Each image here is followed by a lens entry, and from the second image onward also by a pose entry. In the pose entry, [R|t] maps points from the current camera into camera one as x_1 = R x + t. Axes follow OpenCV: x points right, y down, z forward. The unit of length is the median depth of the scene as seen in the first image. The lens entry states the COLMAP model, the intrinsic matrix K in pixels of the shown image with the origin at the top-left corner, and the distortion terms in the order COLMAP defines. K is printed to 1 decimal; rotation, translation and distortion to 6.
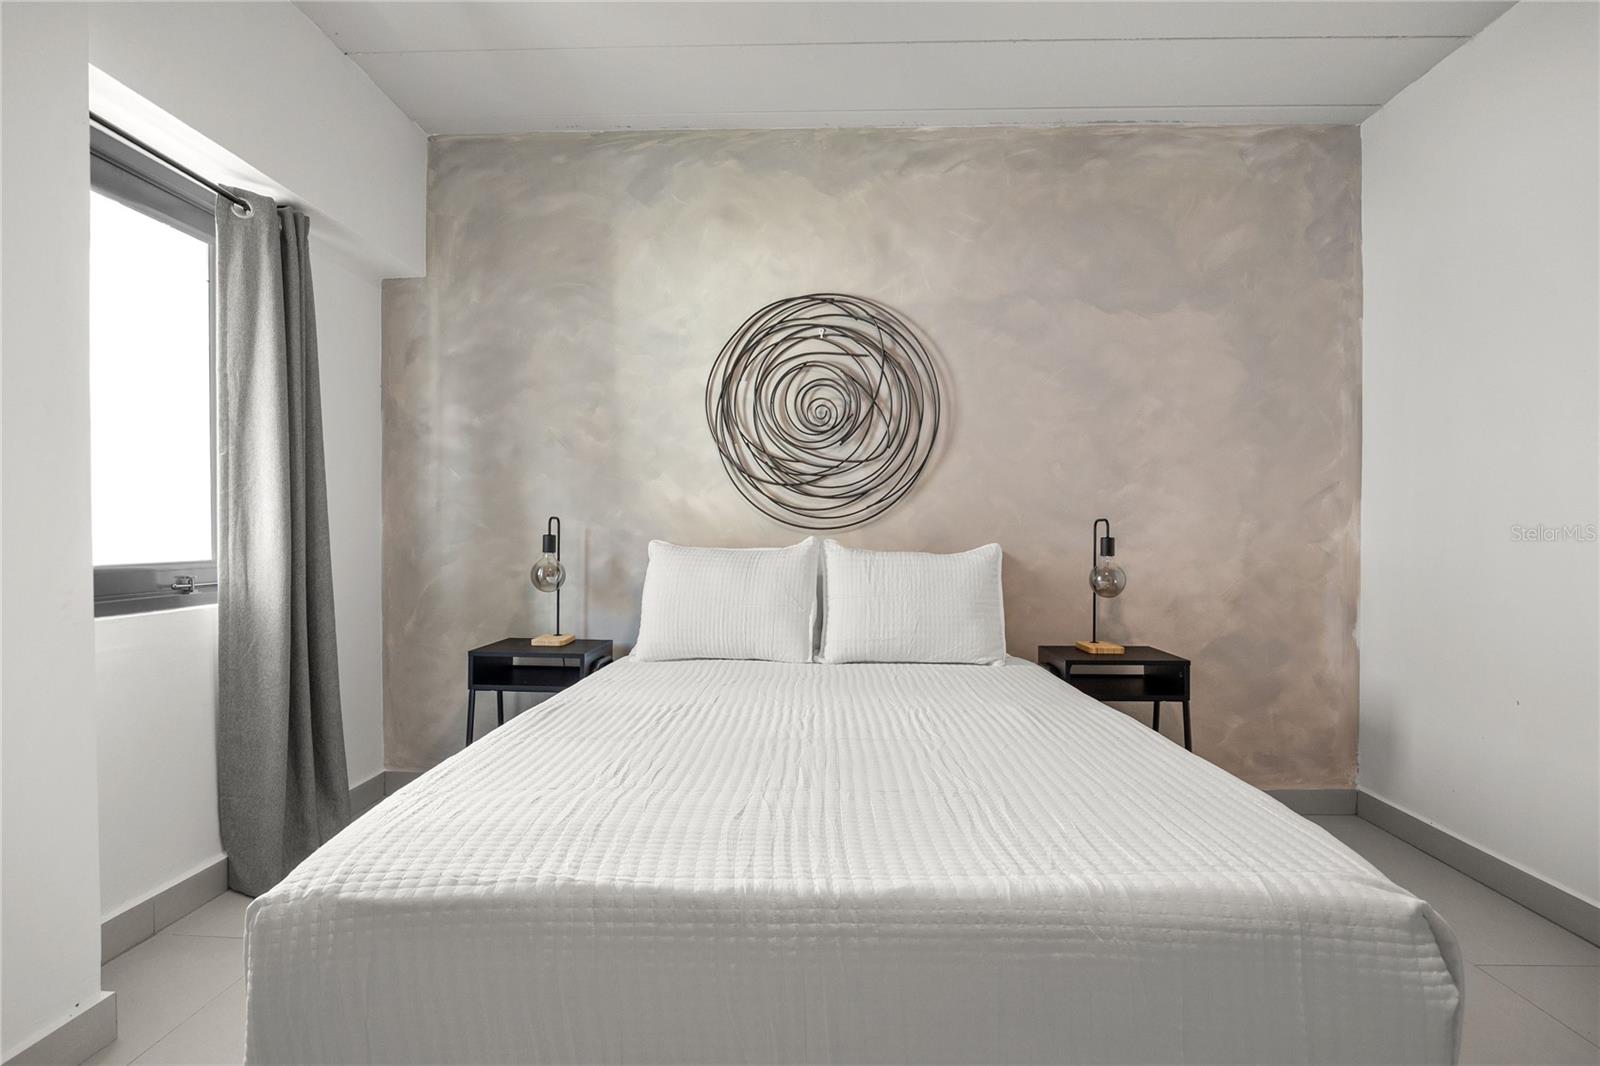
lens RADIAL K [[791.4, 0, 804.8], [0, 791.4, 541.0], [0, 0, 1]] dist [-0.012786, 0.001170]
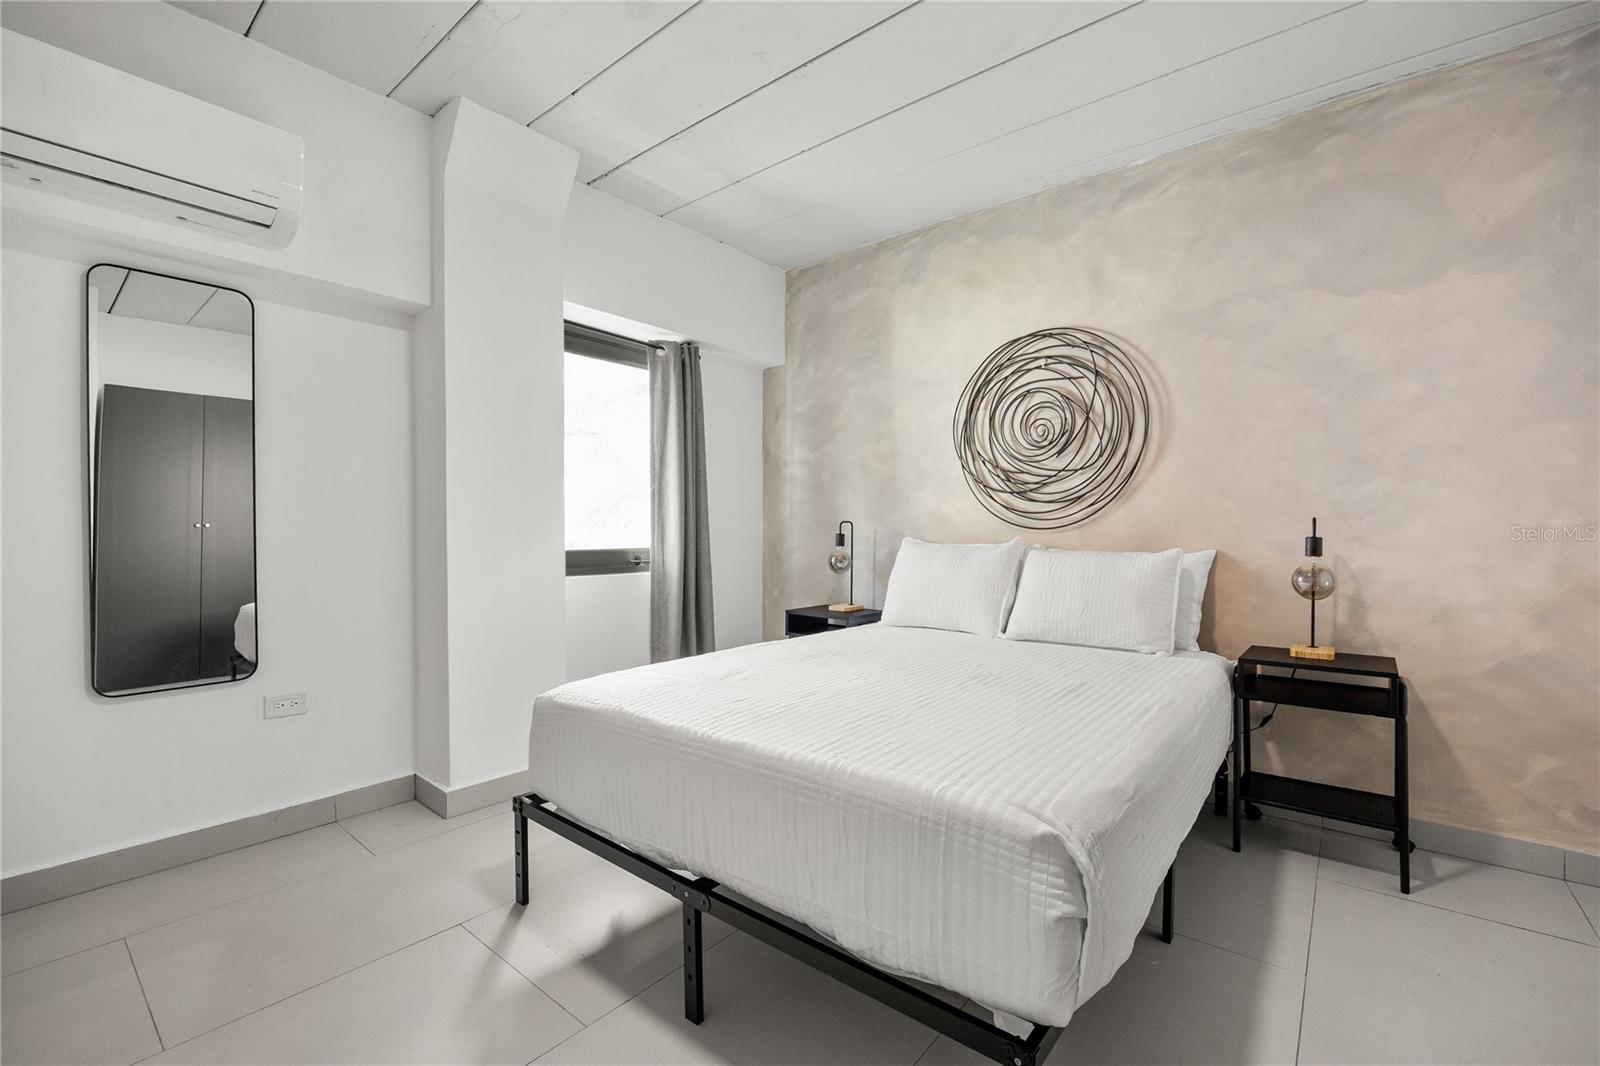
lens RADIAL K [[691.8, 0, 806.3], [0, 691.8, 532.3], [0, 0, 1]] dist [-0.010653, 0.000102]
pose [[0.794911, -0.000682, -0.606726, 0.368428], [-0.006016, 0.999941, -0.009005, 0.000924], [0.606696, 0.010808, 0.794860, -0.032055]]
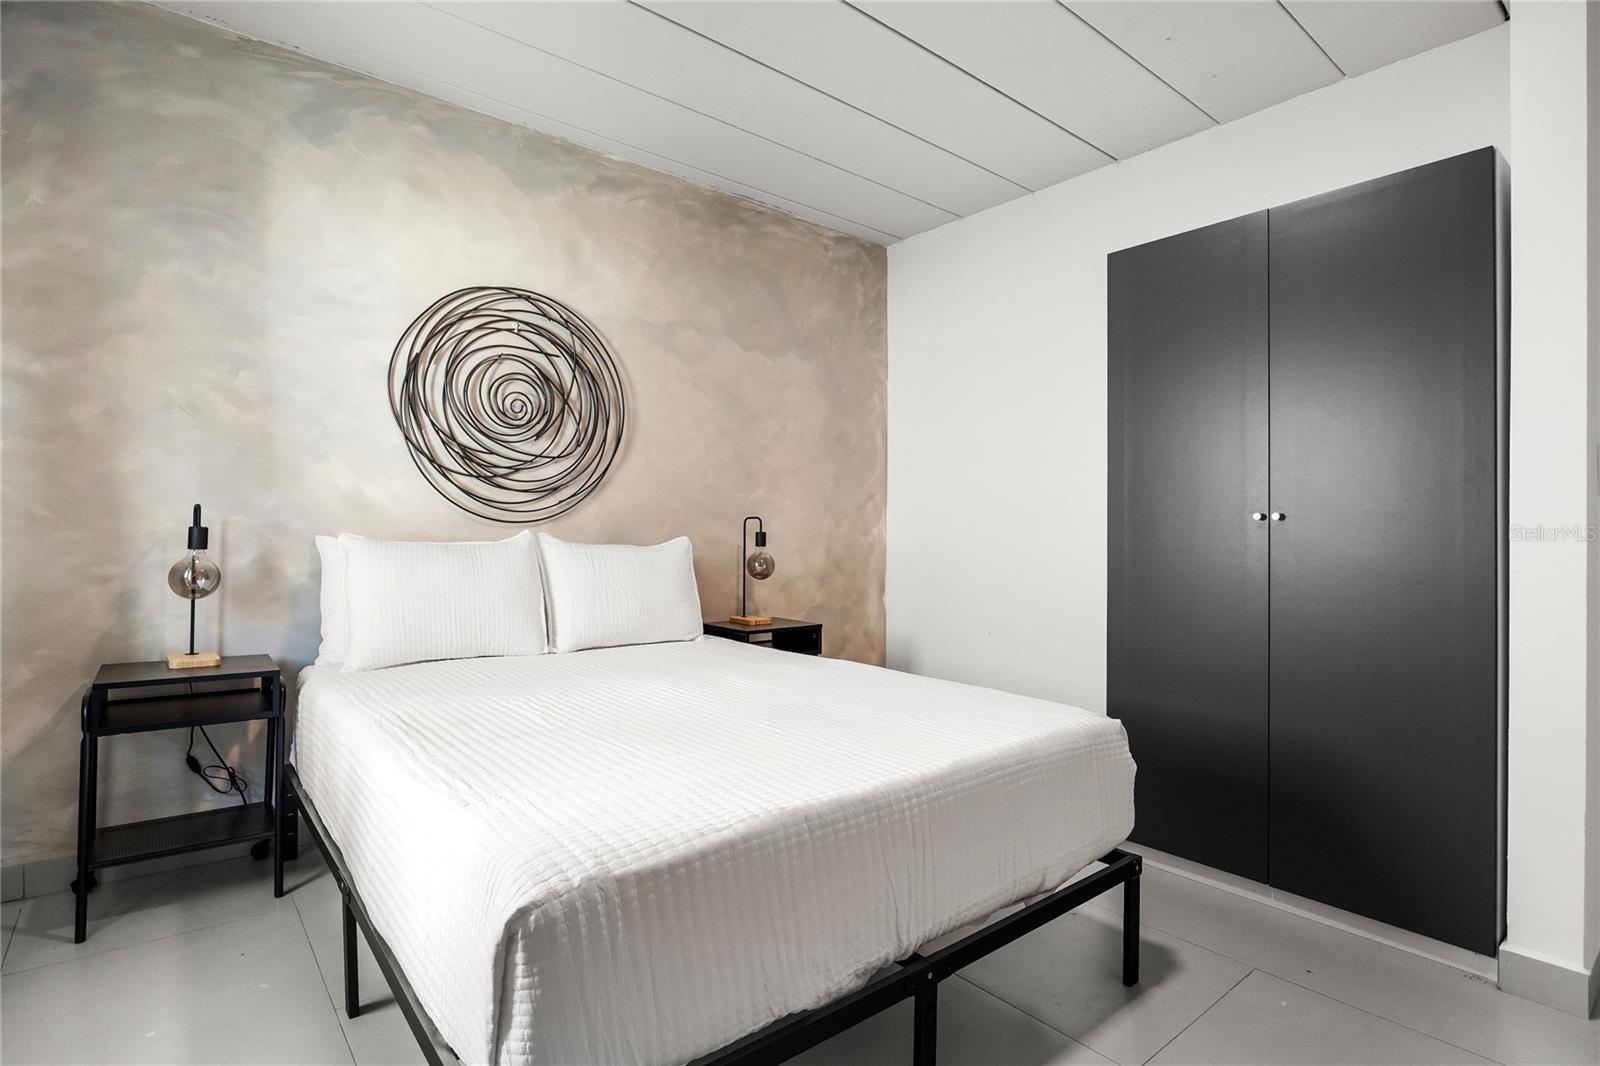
lens RADIAL K [[791.4, 0, 800.0], [0, 791.4, 522.6], [0, 0, 1]] dist [-0.012786, 0.001170]
pose [[0.753803, 0.009667, 0.657029, -0.365600], [-0.001824, 0.999919, -0.012619, -0.003188], [-0.657098, 0.008314, 0.753759, 0.009356]]
